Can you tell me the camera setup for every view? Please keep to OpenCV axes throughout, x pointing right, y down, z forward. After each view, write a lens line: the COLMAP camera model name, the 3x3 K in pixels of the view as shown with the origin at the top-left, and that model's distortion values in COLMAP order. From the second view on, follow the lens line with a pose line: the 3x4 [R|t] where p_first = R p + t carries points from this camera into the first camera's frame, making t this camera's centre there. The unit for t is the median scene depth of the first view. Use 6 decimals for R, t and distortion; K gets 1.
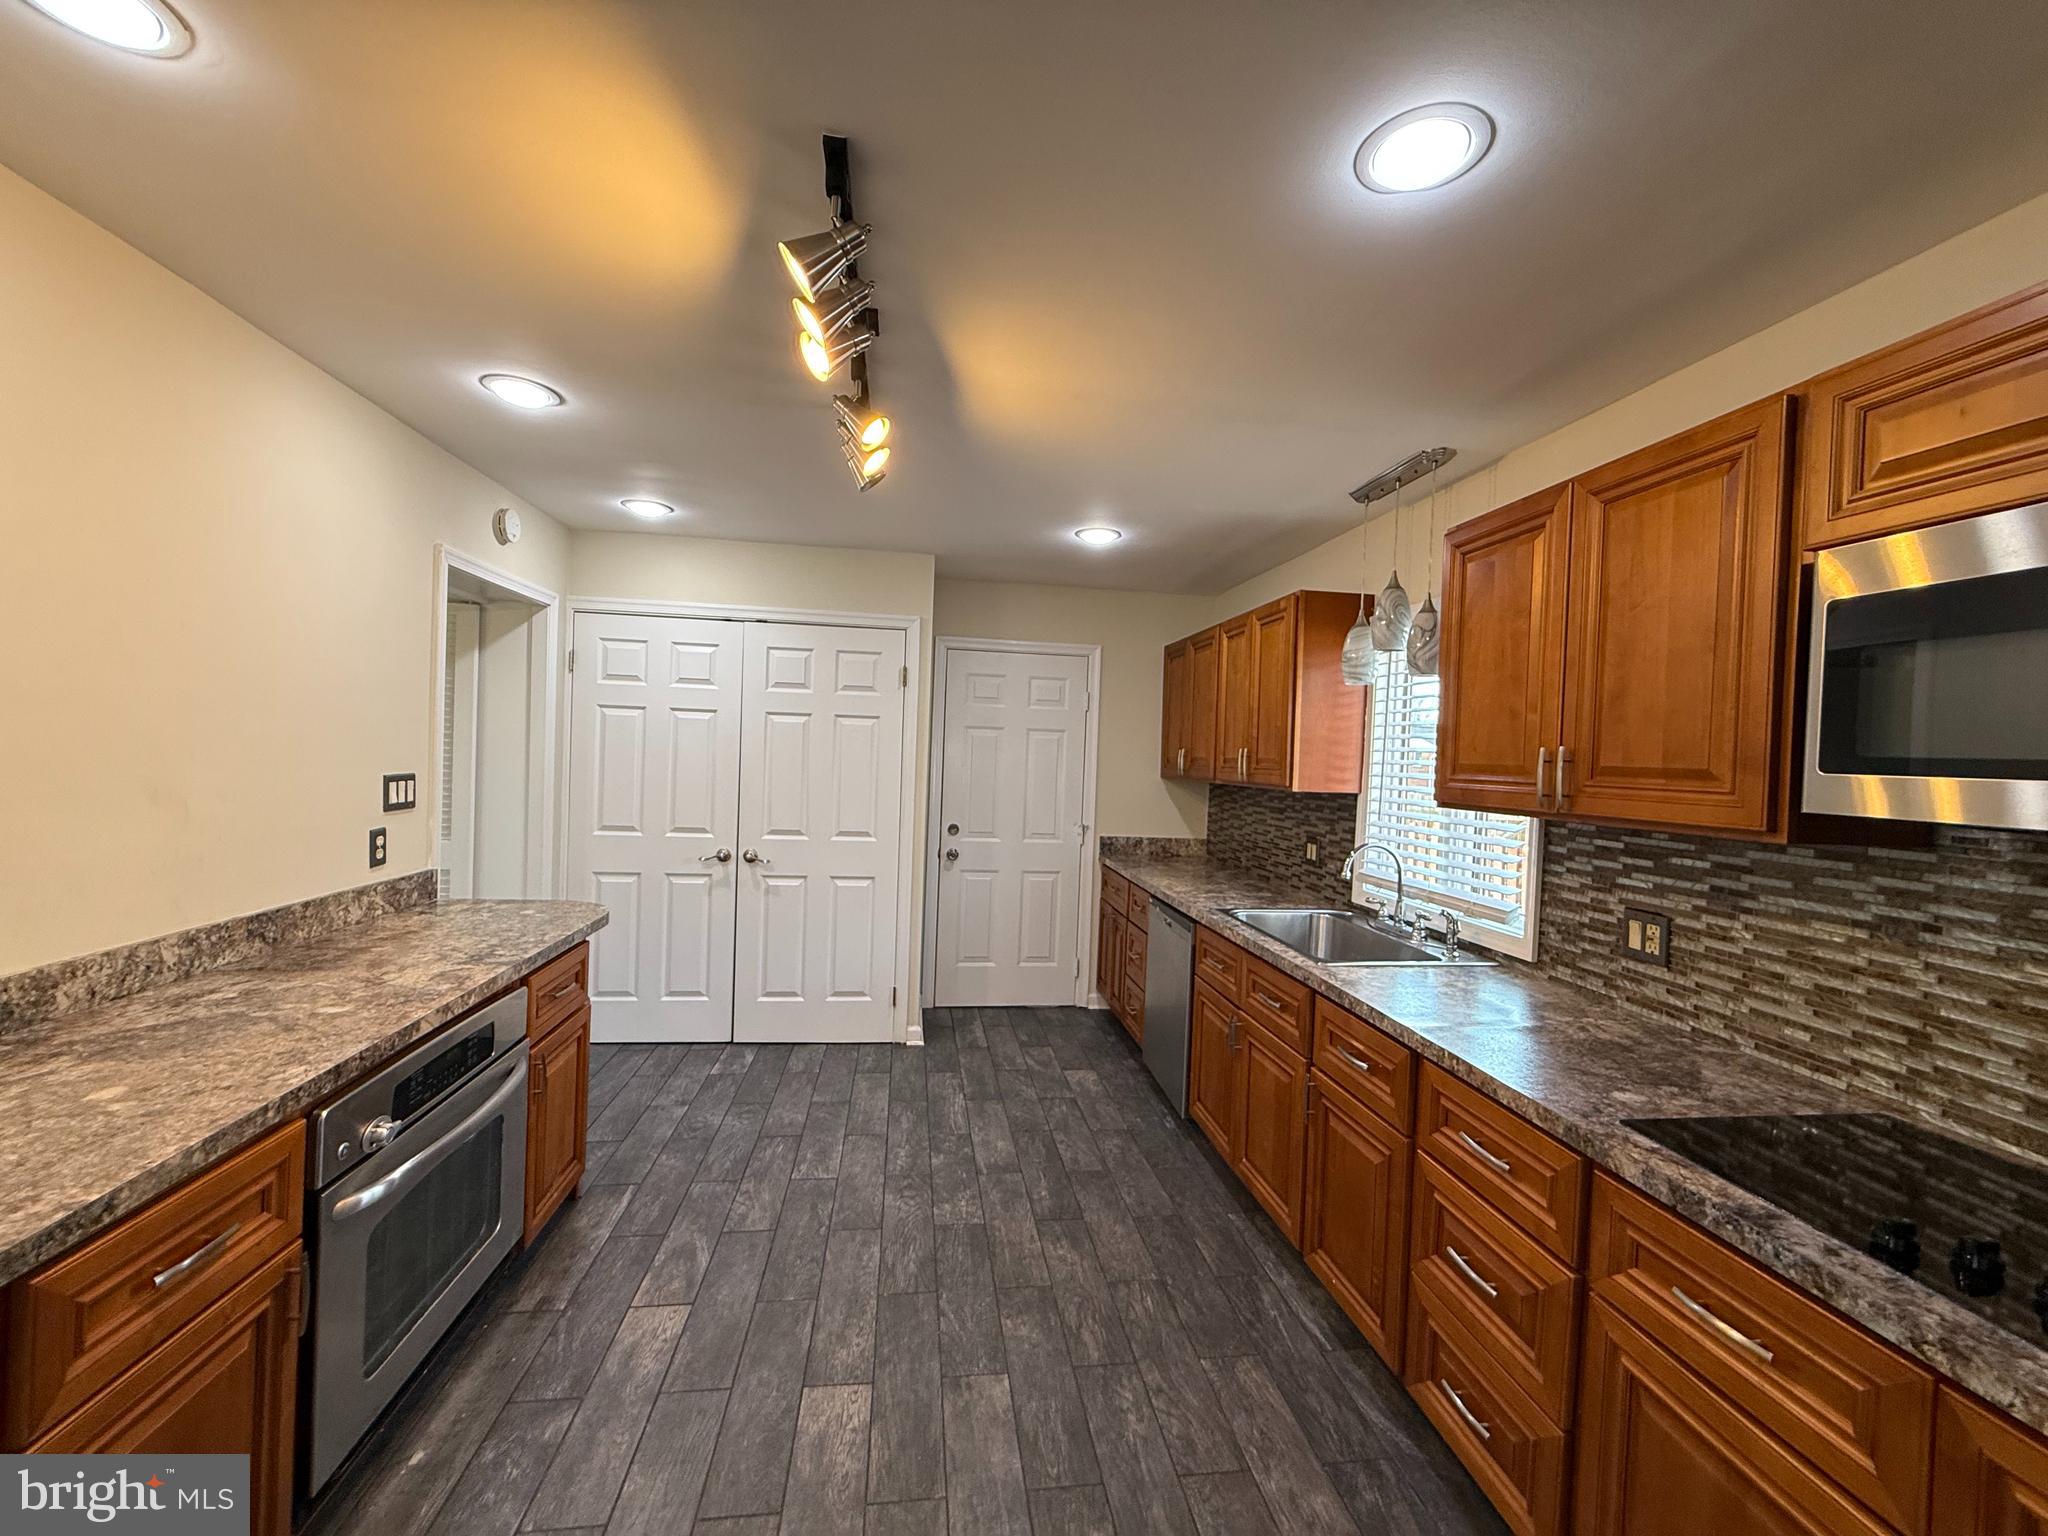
lens RADIAL K [[823.8, 0, 1022.8], [0, 823.8, 767.2], [0, 0, 1]] dist [0.002222, -0.000065]
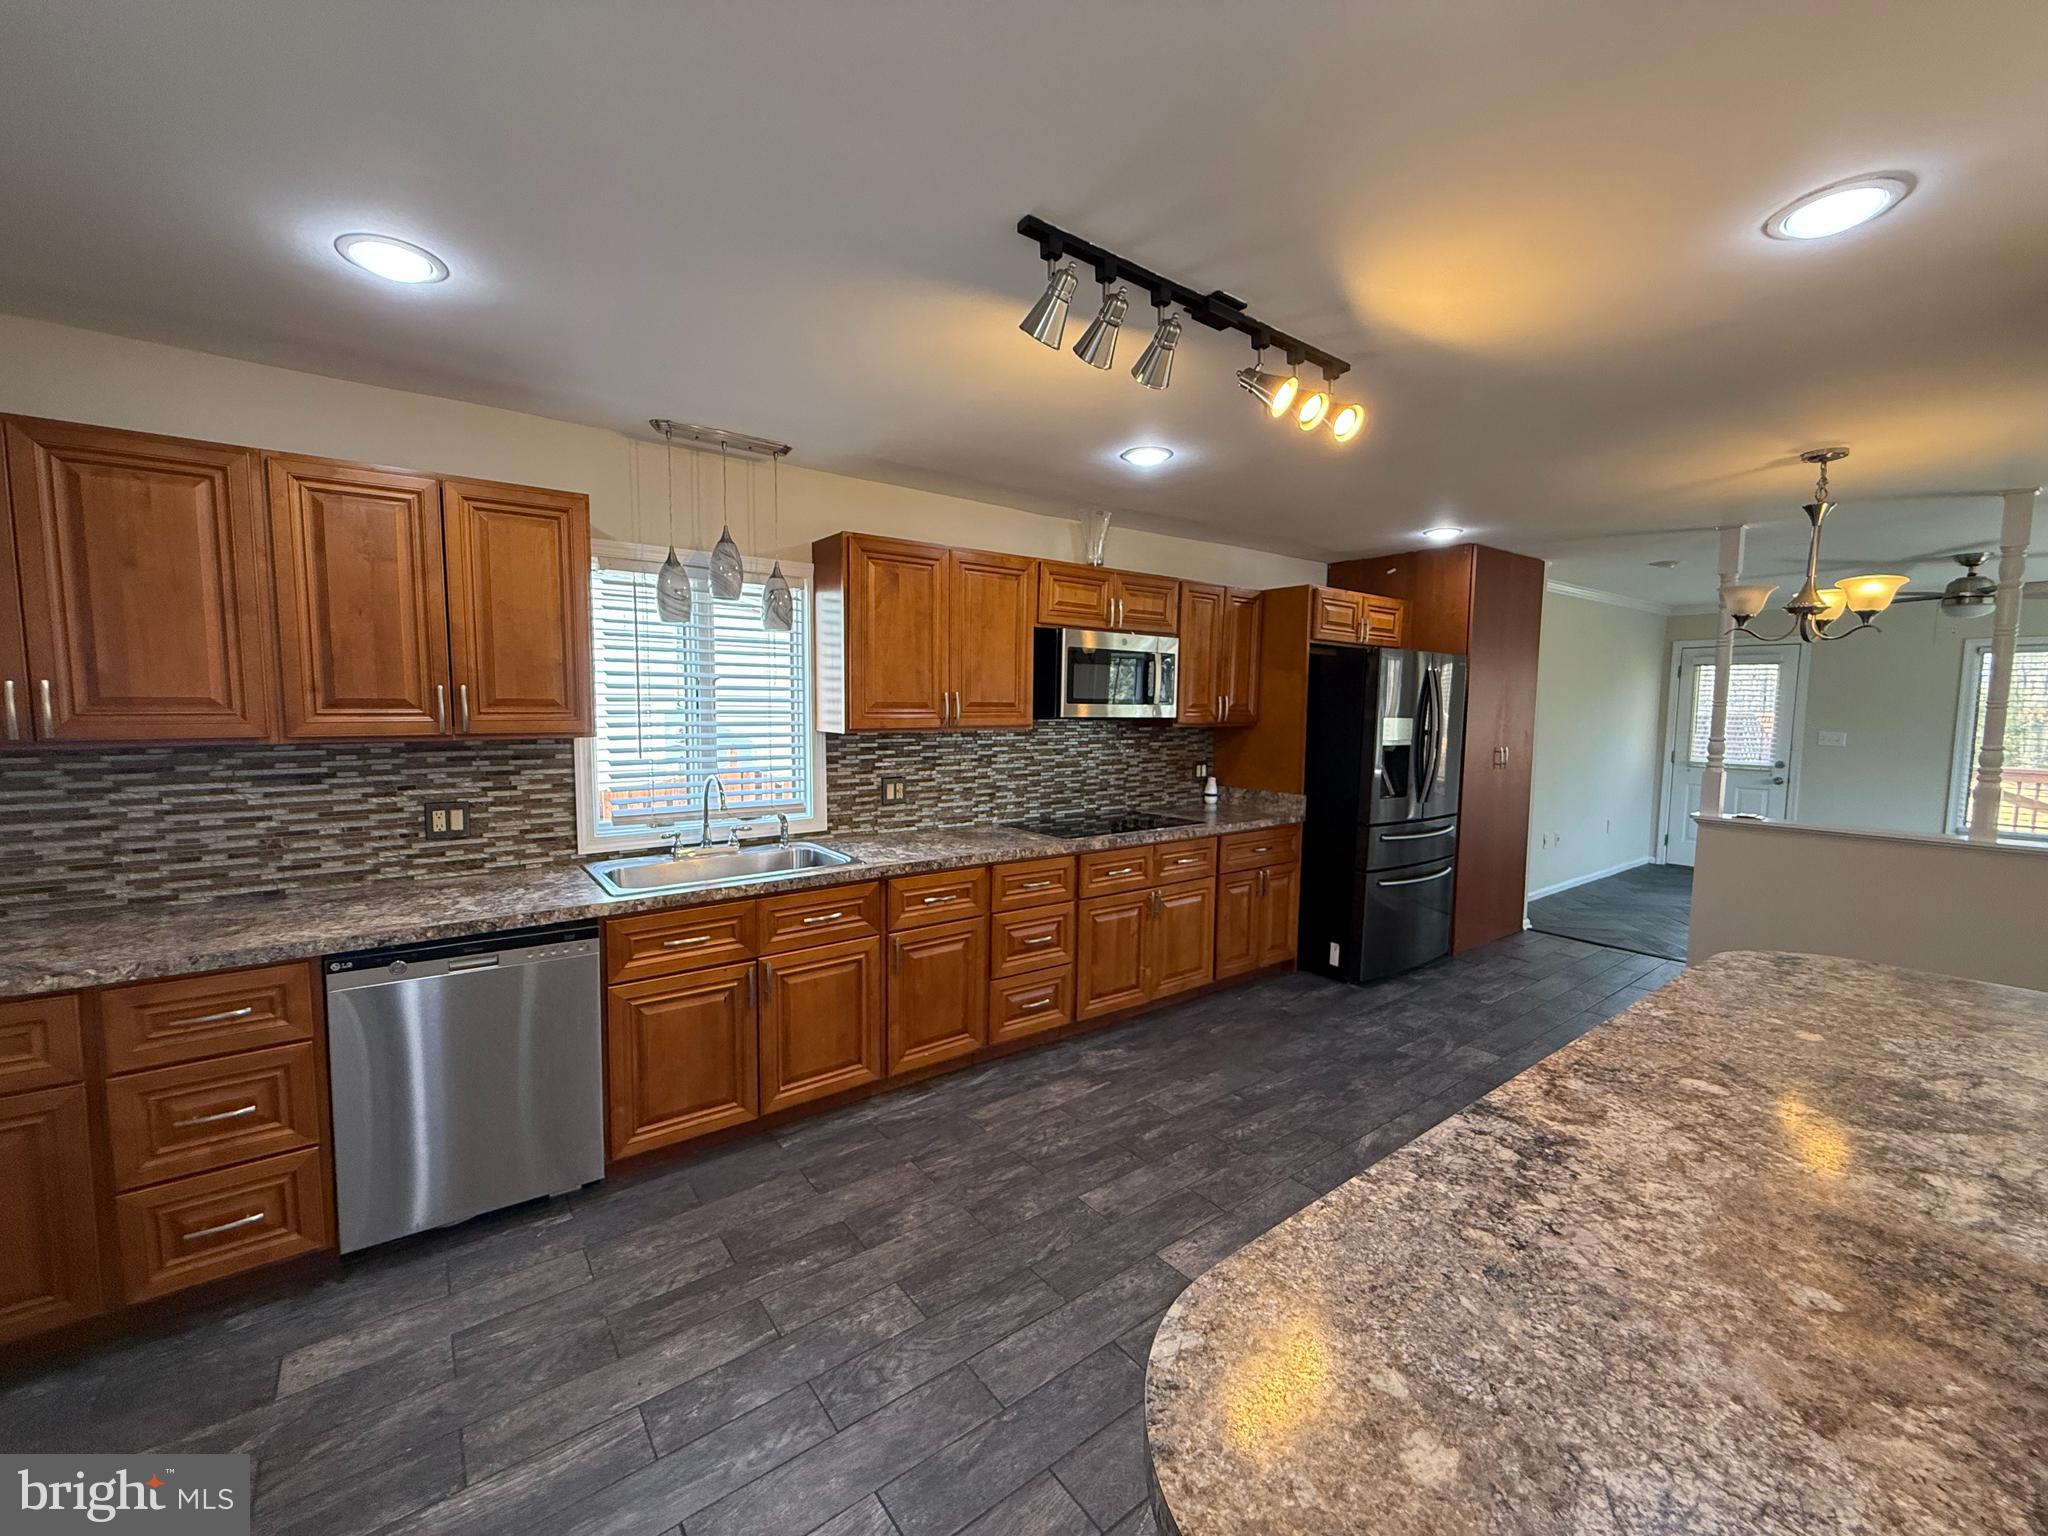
lens RADIAL K [[823.8, 0, 1023.0], [0, 823.8, 769.8], [0, 0, 1]] dist [0.002222, -0.000065]
pose [[-0.493786, -0.113780, 0.862108, -1.126730], [-0.012758, 0.992244, 0.123647, -0.087394], [-0.869490, 0.050057, -0.491408, 1.877073]]
